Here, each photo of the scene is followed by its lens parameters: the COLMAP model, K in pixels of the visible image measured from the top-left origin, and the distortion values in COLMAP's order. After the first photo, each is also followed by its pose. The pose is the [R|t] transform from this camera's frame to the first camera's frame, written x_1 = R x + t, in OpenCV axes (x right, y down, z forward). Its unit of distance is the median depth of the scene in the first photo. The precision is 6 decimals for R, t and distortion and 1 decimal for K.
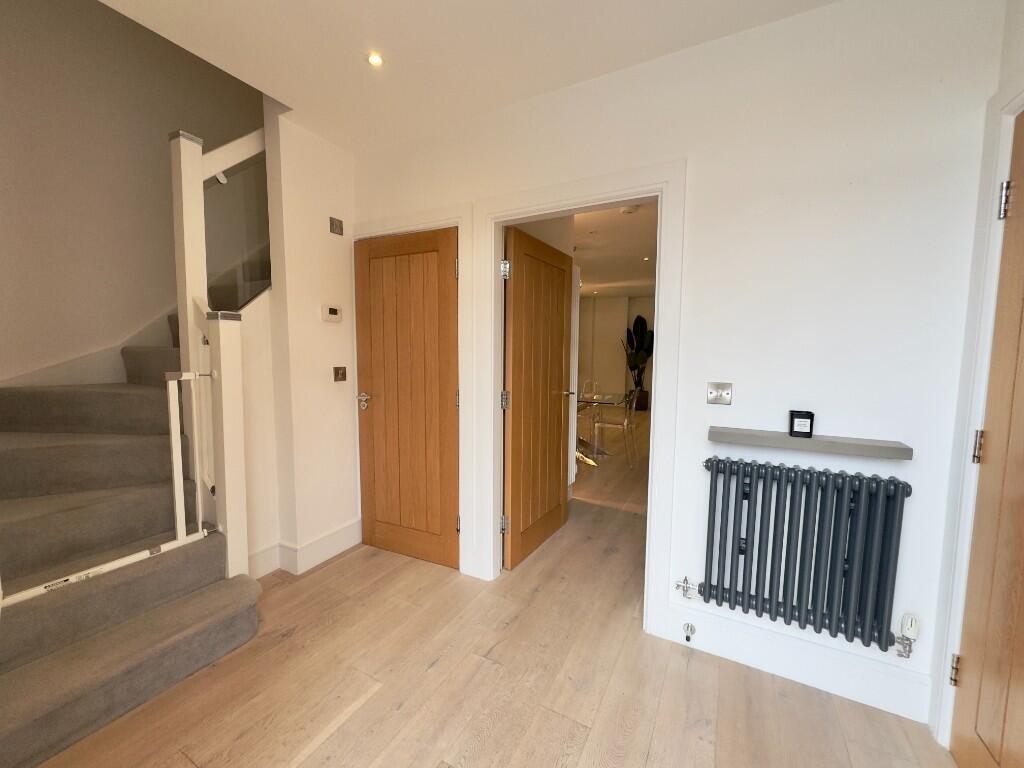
lens RADIAL K [[406.2, 0, 509.8], [0, 406.2, 383.8], [0, 0, 1]] dist [-0.003746, 0.000285]
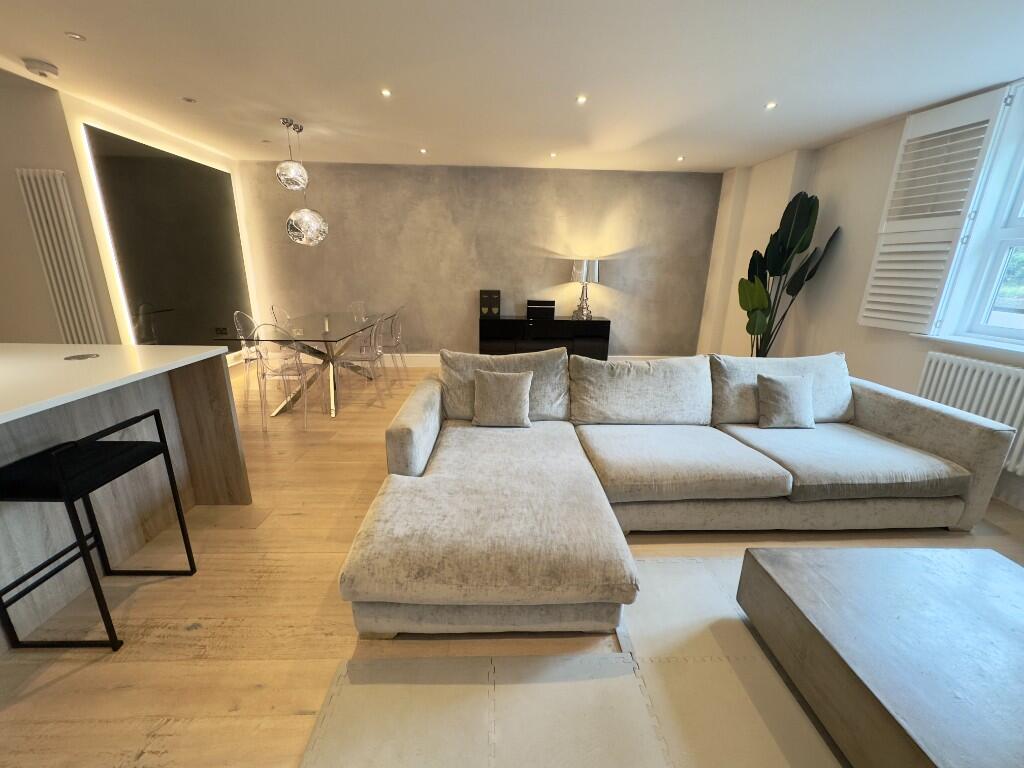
lens RADIAL K [[406.2, 0, 508.8], [0, 406.2, 385.0], [0, 0, 1]] dist [-0.003746, 0.000285]
pose [[0.522131, 0.246099, -0.816587, 0.532246], [-0.091721, 0.968113, 0.233118, -0.041436], [0.847919, -0.046820, 0.528055, 0.481107]]
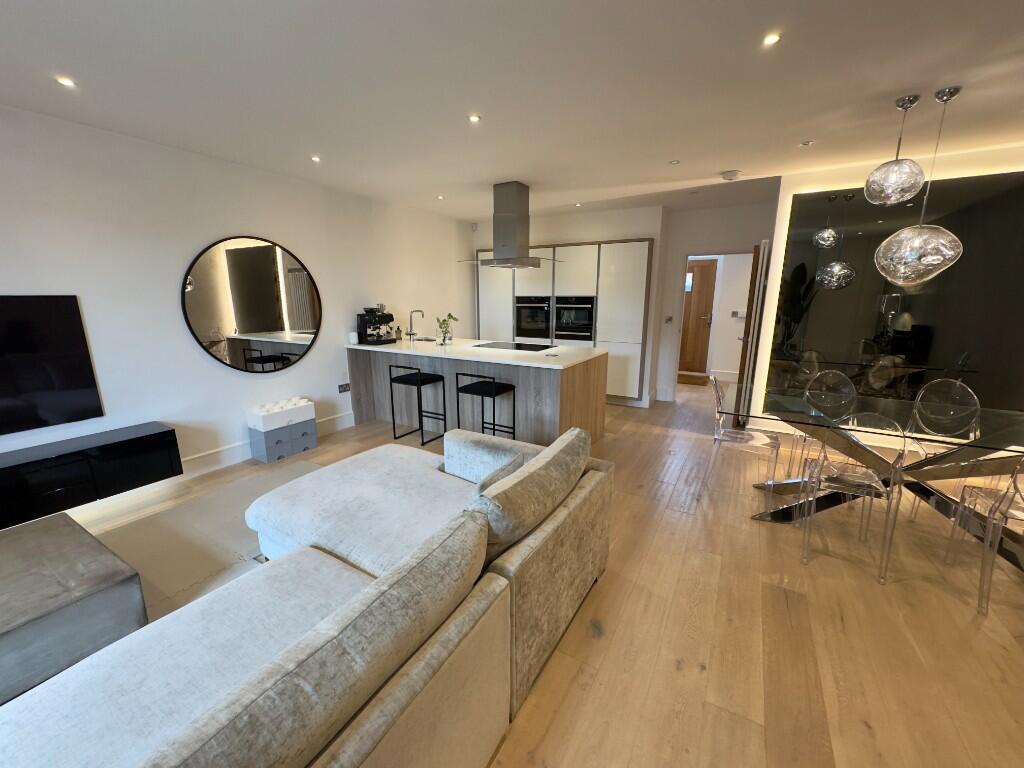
lens RADIAL K [[406.2, 0, 505.8], [0, 406.2, 386.6], [0, 0, 1]] dist [-0.003746, 0.000285]
pose [[-0.999636, -0.009446, 0.025291, 0.298037], [-0.001372, 0.953347, 0.301874, -0.079637], [-0.026962, 0.301730, -0.953012, 0.793838]]
